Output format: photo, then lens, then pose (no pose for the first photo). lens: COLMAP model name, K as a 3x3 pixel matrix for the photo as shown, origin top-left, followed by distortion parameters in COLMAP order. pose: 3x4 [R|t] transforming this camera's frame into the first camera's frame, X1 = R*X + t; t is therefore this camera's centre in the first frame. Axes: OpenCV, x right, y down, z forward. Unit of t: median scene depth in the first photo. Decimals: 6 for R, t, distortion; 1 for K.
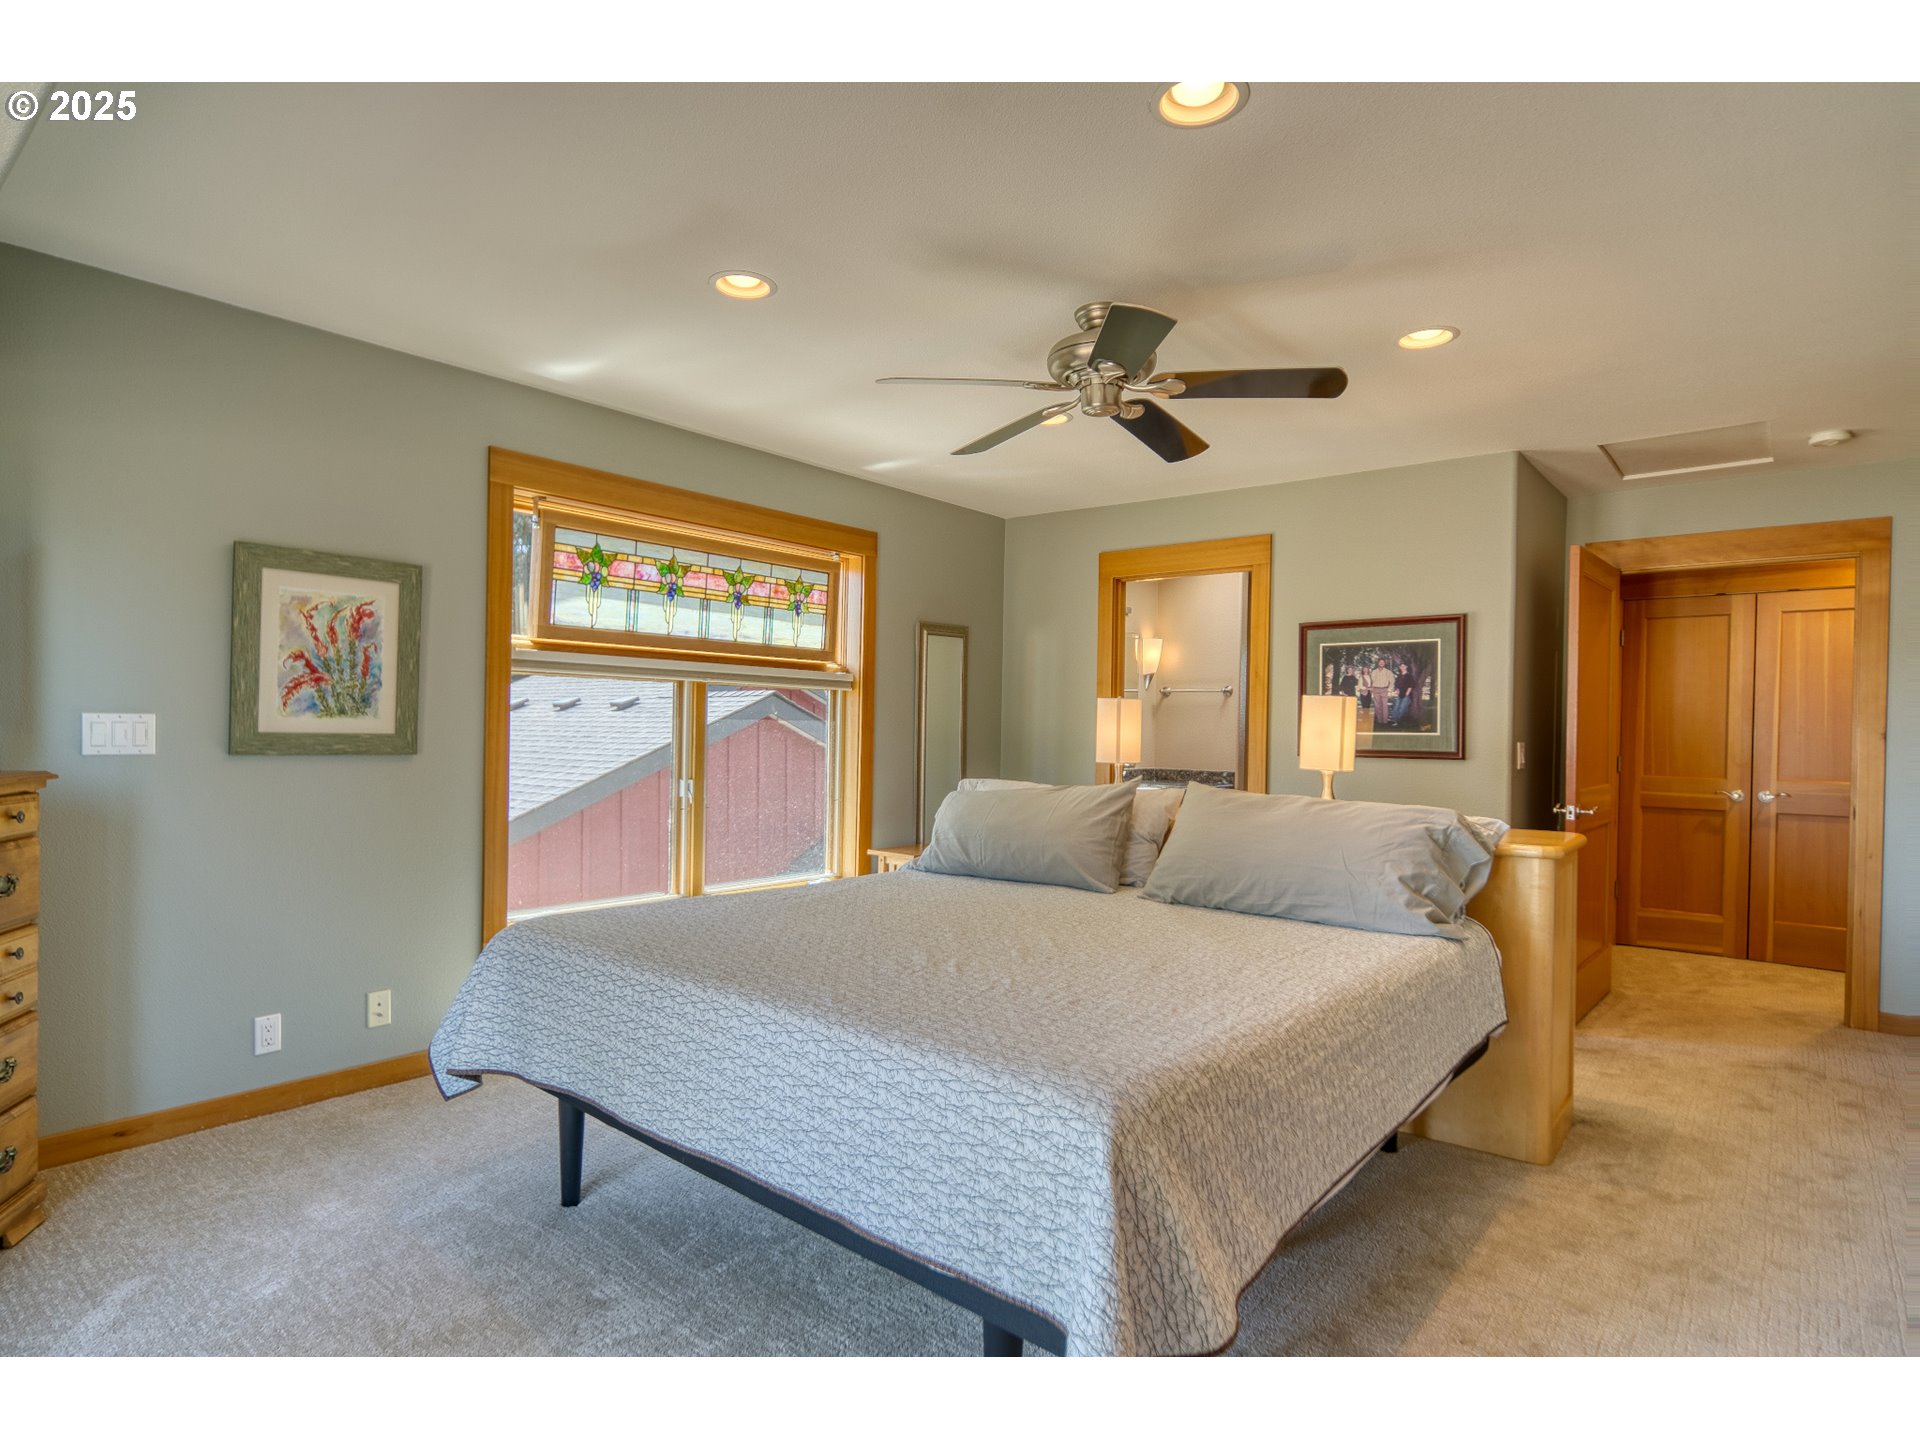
lens RADIAL K [[1026.8, 0, 962.7], [0, 1026.8, 720.5], [0, 0, 1]] dist [0.001511, 0.000098]
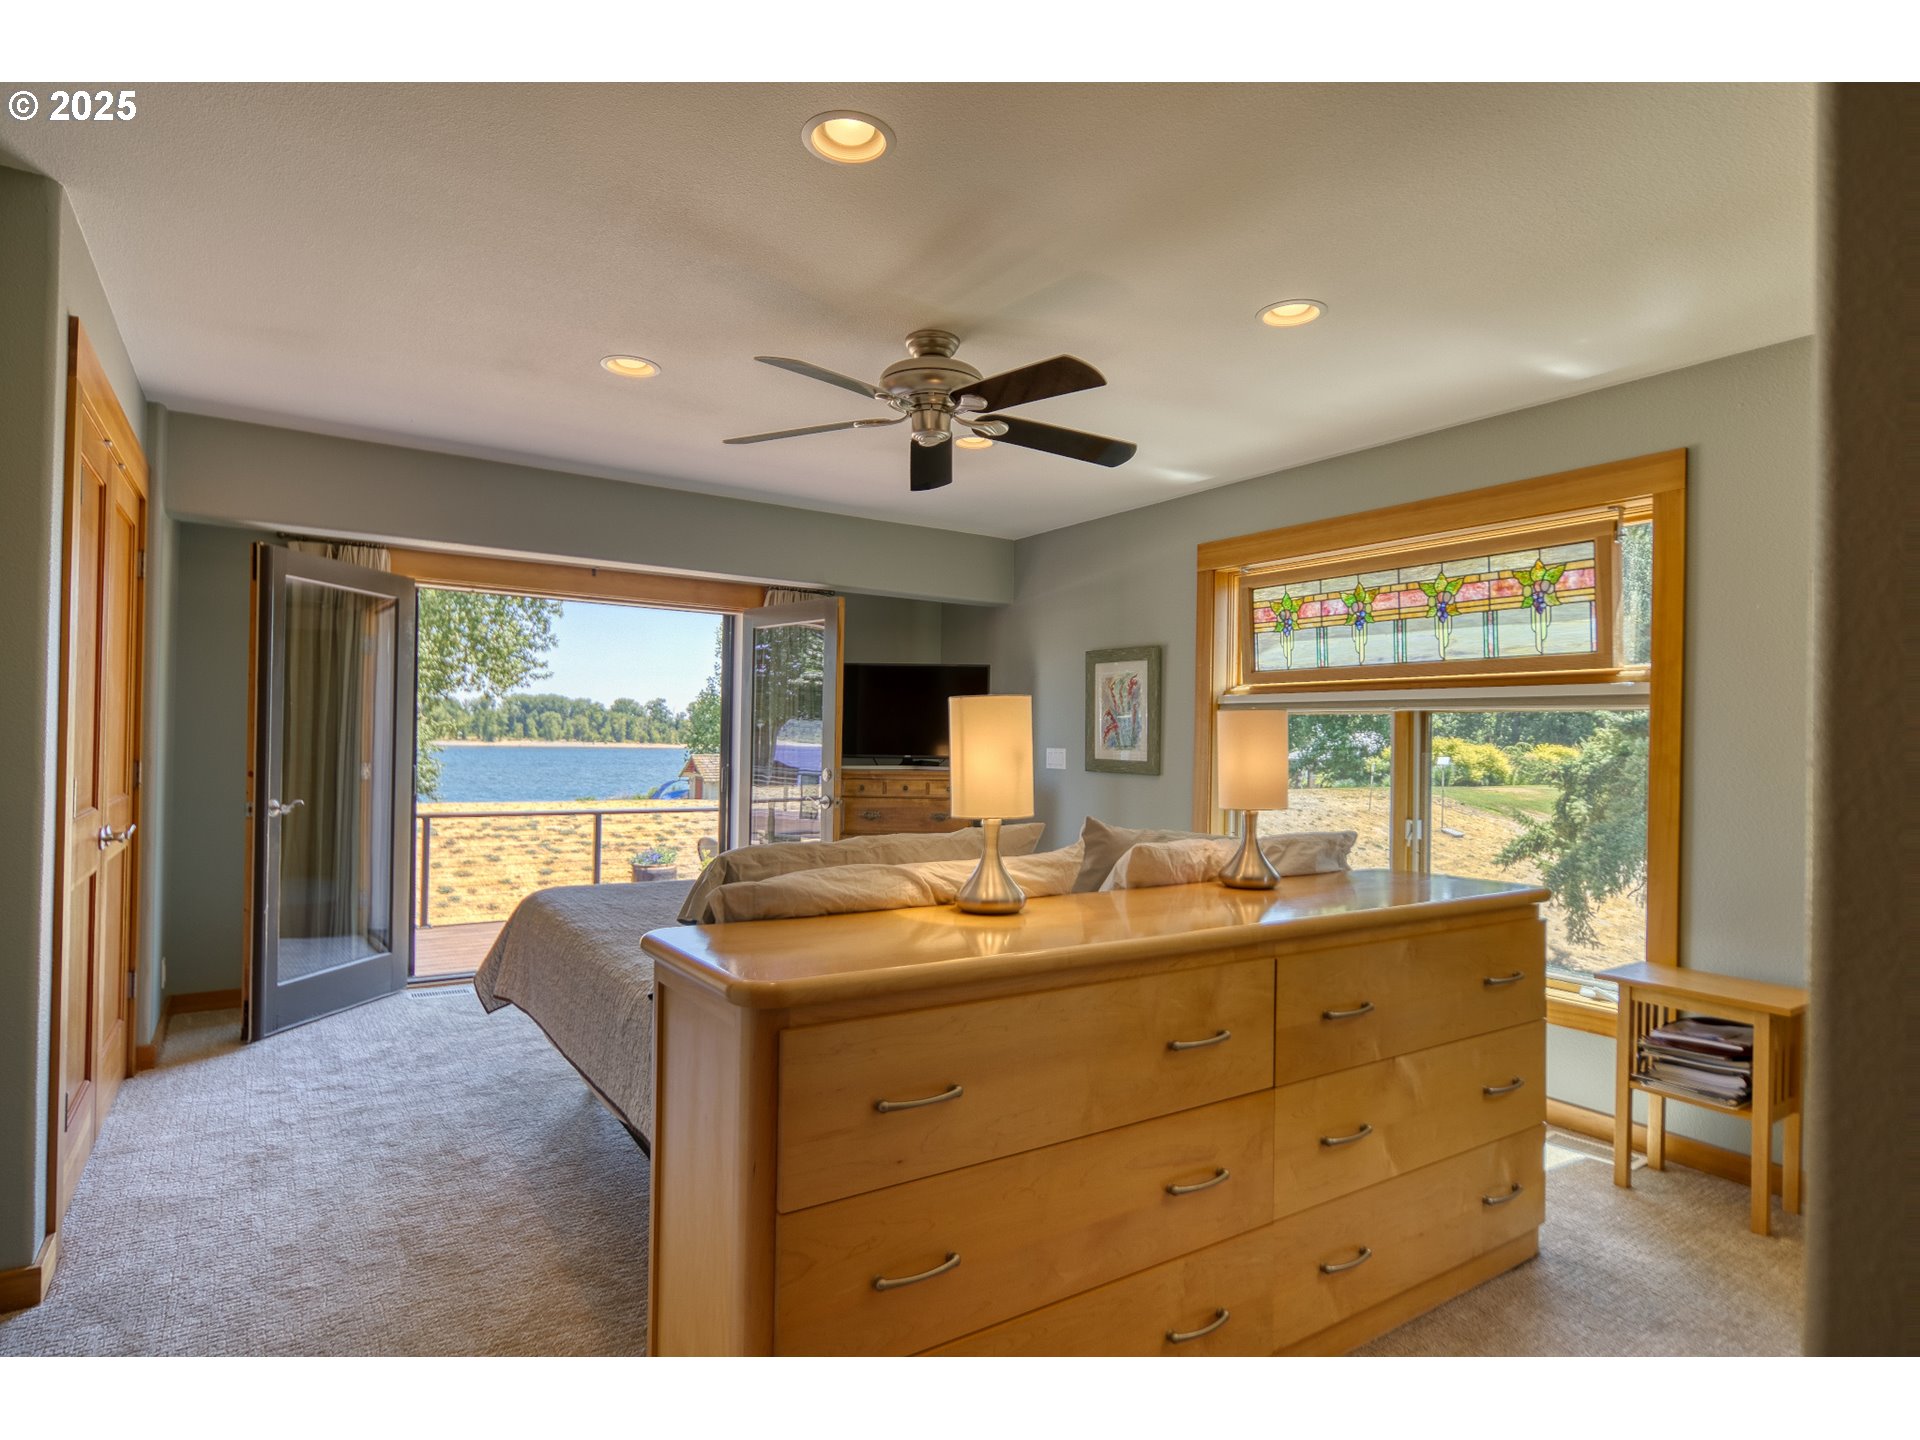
lens RADIAL K [[1026.8, 0, 961.0], [0, 1026.8, 730.9], [0, 0, 1]] dist [0.001511, 0.000098]
pose [[-0.279962, -0.042135, -0.959086, 0.740072], [-0.026742, 0.998991, -0.036082, 0.023514], [0.959638, 0.015546, -0.280807, 0.906936]]
